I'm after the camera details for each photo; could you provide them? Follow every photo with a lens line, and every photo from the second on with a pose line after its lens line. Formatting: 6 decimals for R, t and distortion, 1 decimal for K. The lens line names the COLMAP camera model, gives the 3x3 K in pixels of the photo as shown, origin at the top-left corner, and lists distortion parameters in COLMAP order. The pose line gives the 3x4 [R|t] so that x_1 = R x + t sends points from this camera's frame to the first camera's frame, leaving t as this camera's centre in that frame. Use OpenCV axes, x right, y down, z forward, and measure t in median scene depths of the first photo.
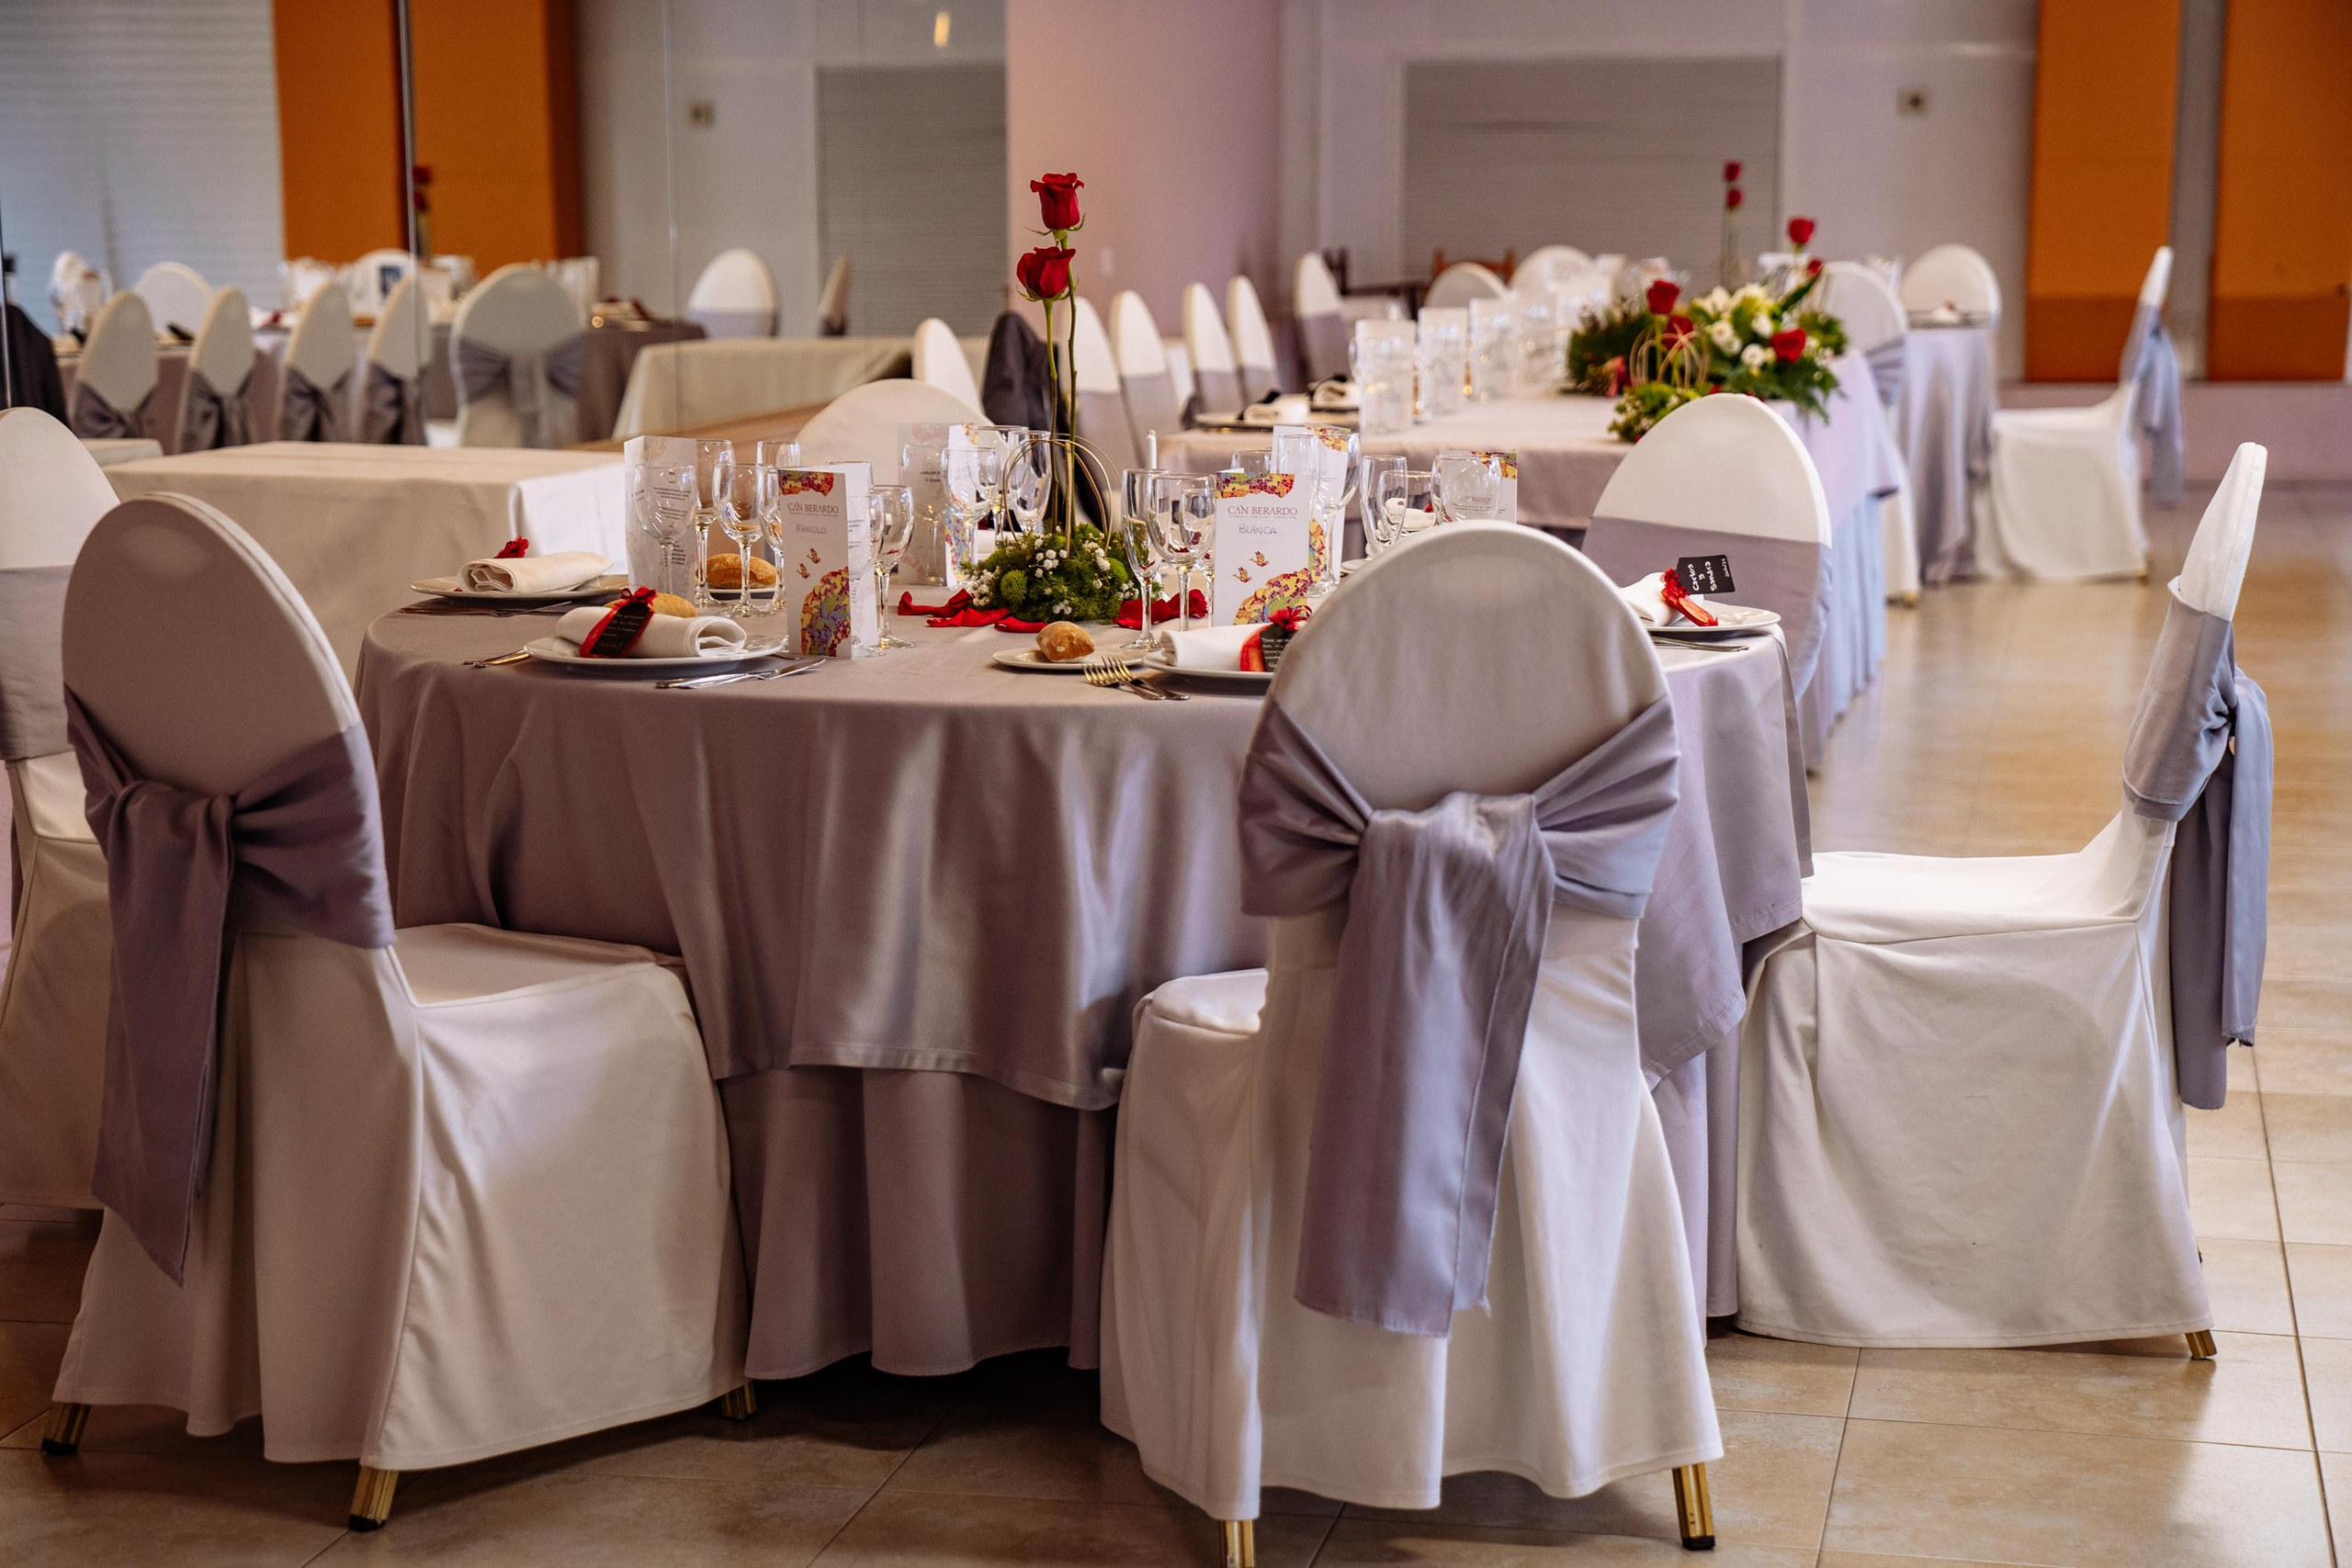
lens RADIAL K [[4695.0, 0, 1176.0], [0, 4695.0, 784.0], [0, 0, 1]] dist [0.289333, 1.324716]
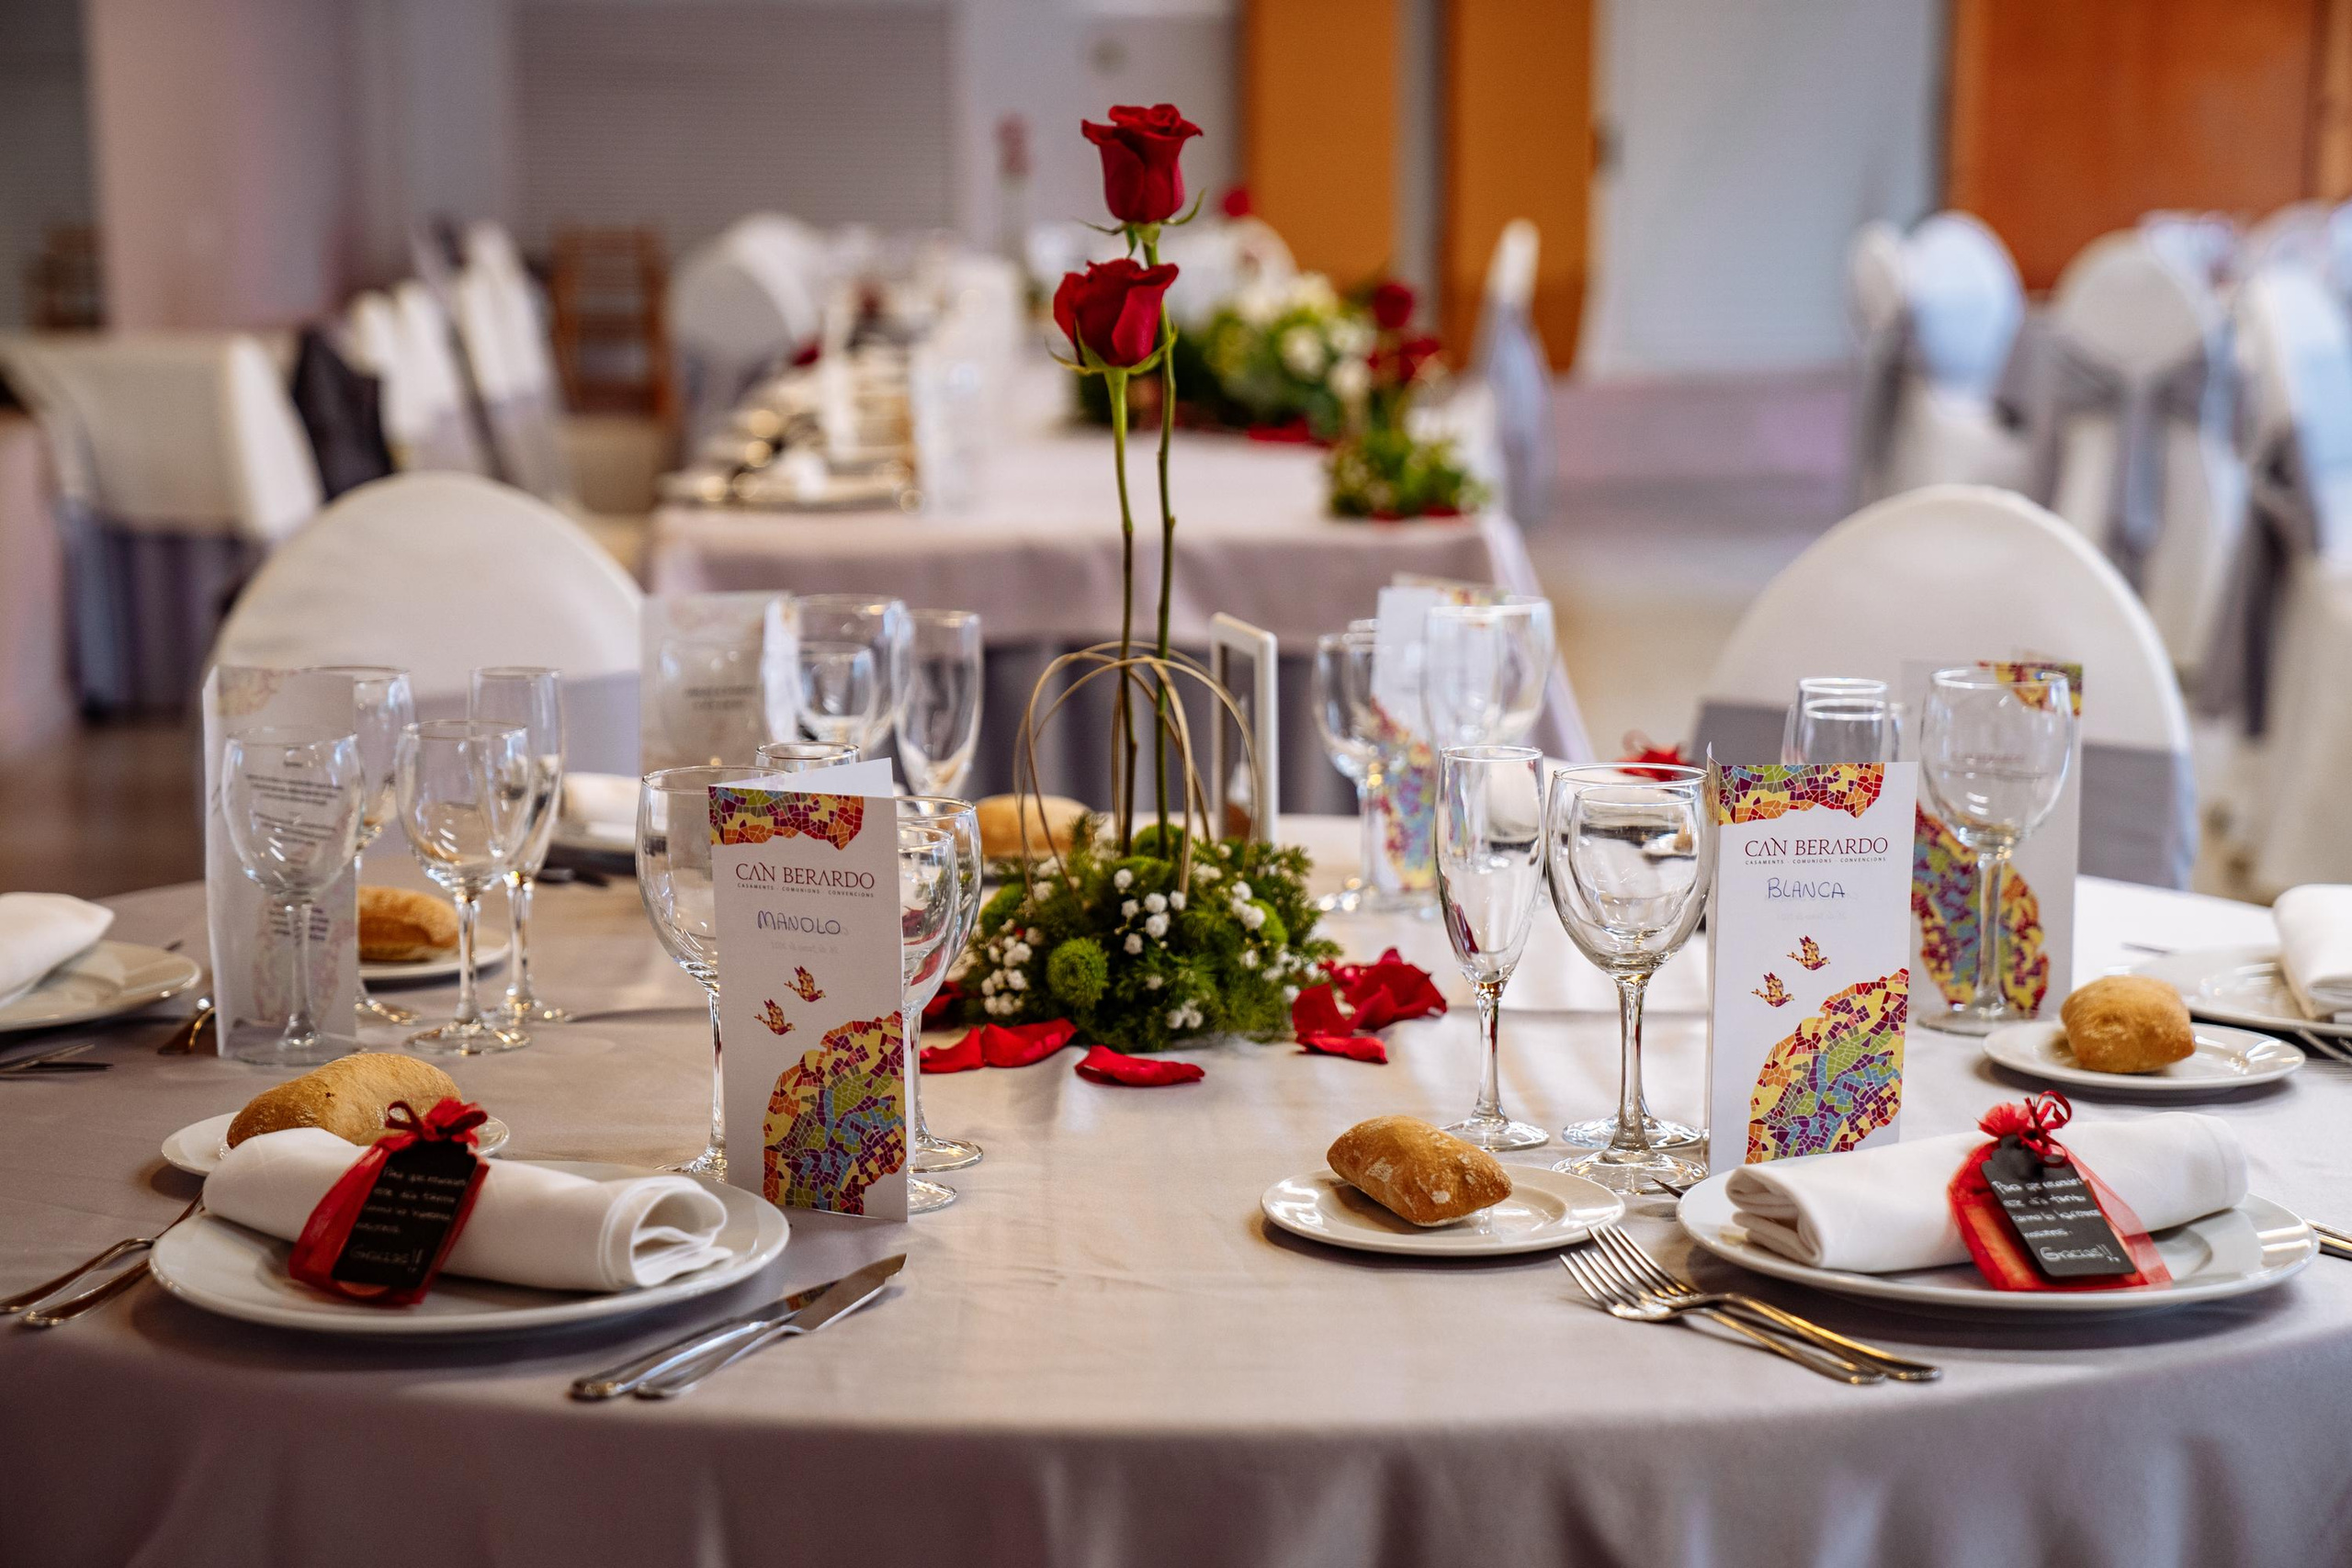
lens RADIAL K [[4695.0, 0, 1176.0], [0, 4695.0, 784.0], [0, 0, 1]] dist [0.289333, 1.324716]
pose [[0.972400, -0.036164, 0.230500, -0.146336], [0.034747, 0.999344, 0.010204, -0.071806], [-0.230718, -0.001914, 0.973019, 0.584265]]
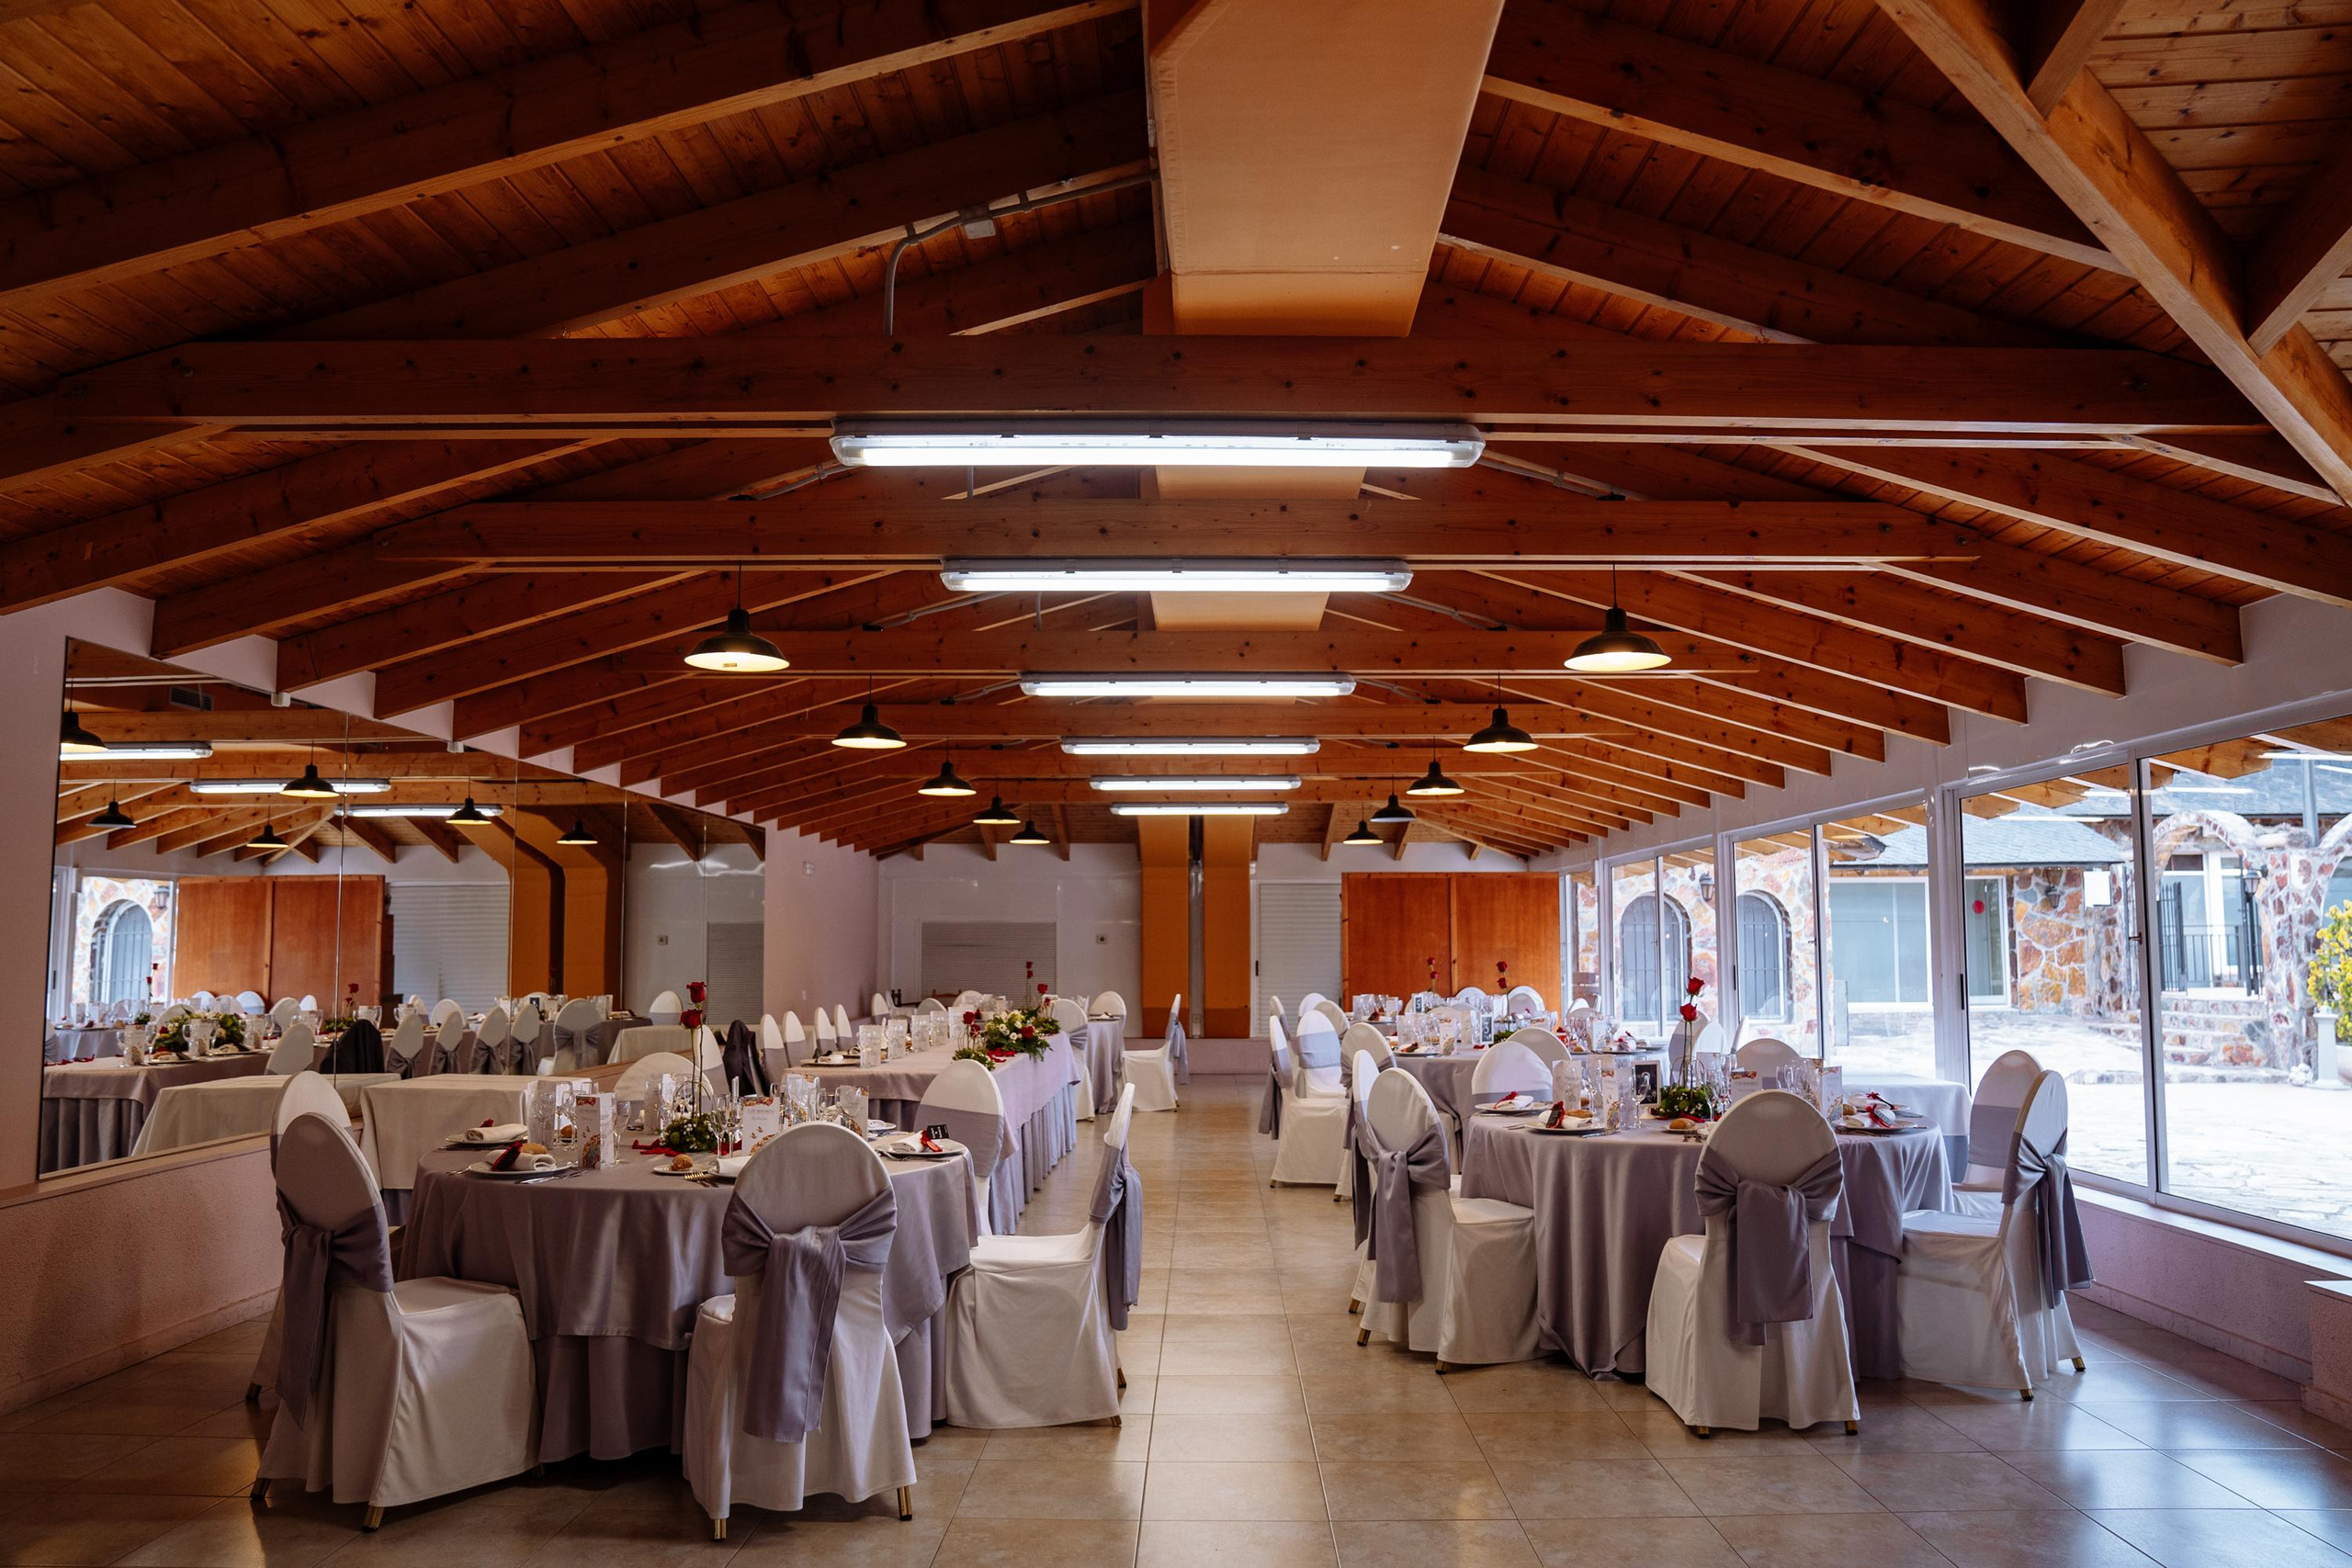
lens RADIAL K [[1696.4, 0, 1176.0], [0, 1696.4, 784.0], [0, 0, 1]] dist [-0.121942, 0.100847]
pose [[0.984590, 0.016693, 0.174077, 0.081402], [0.023269, 0.974076, -0.225021, -0.019999], [-0.173321, 0.225605, 0.958677, 0.018921]]
